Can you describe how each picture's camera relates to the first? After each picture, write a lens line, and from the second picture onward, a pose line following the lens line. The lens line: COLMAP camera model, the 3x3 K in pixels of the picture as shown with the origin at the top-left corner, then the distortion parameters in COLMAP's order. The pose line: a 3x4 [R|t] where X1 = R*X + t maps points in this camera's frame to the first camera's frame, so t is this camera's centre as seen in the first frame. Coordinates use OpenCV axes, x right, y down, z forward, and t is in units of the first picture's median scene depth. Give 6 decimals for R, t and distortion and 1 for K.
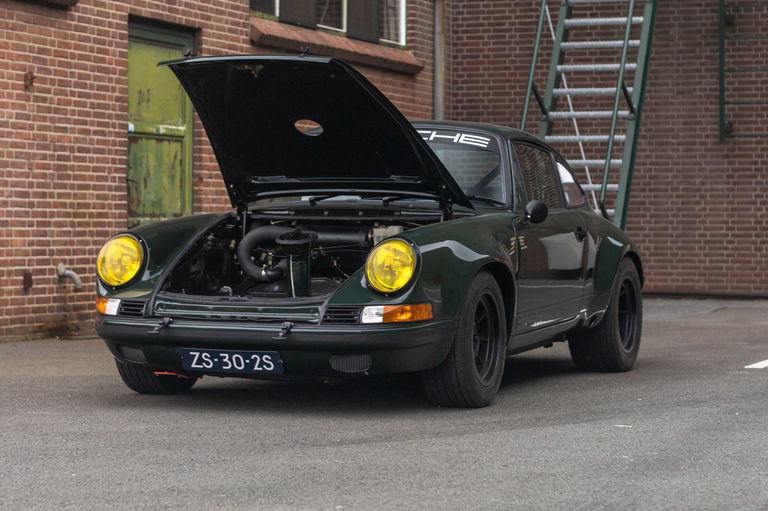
lens RADIAL K [[2152.7, 0, 383.9], [0, 2152.7, 250.9], [0, 0, 1]] dist [-0.056348, 0.000000]
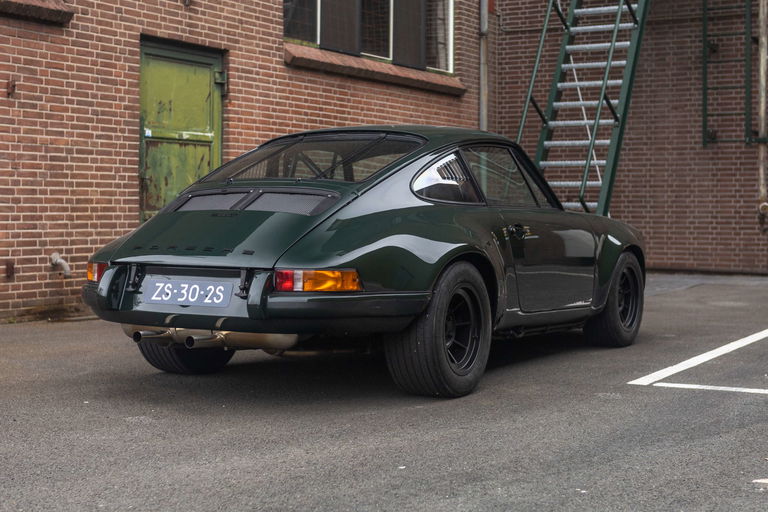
lens RADIAL K [[1253.2, 0, 406.6], [0, 1253.2, 221.9], [0, 0, 1]] dist [-0.023728, 0.000000]
pose [[0.990872, 0.000250, -0.134807, 0.109035], [-0.000437, 0.999999, -0.001354, -0.008701], [0.134806, 0.001401, 0.990871, 0.347842]]
